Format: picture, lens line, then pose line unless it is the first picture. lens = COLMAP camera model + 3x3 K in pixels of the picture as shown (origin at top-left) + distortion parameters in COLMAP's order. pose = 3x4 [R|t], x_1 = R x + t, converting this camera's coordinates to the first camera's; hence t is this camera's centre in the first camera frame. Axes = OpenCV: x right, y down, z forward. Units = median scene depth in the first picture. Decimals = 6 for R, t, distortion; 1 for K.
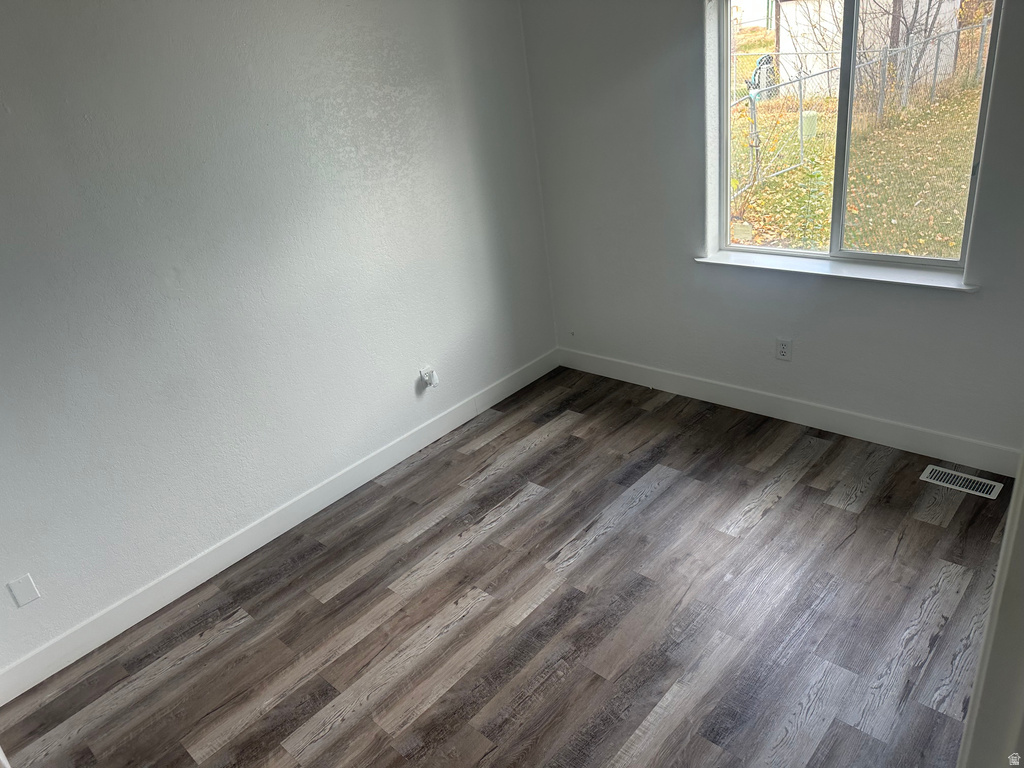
lens RADIAL K [[721.6, 0, 511.2], [0, 721.6, 386.3], [0, 0, 1]] dist [0.056741, -0.064147]
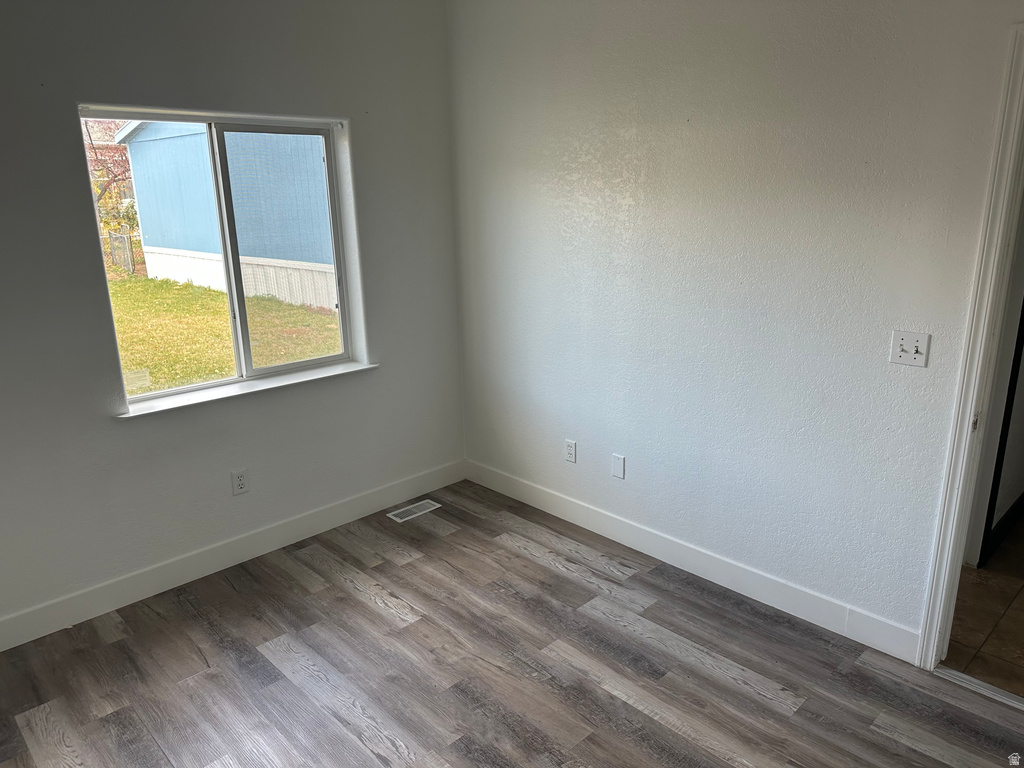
lens RADIAL K [[721.6, 0, 508.7], [0, 721.6, 384.9], [0, 0, 1]] dist [0.056741, -0.064147]
pose [[0.054738, -0.129637, 0.990050, -0.567300], [0.452365, 0.887162, 0.091155, -0.099121], [-0.890152, 0.442874, 0.107204, 0.602510]]
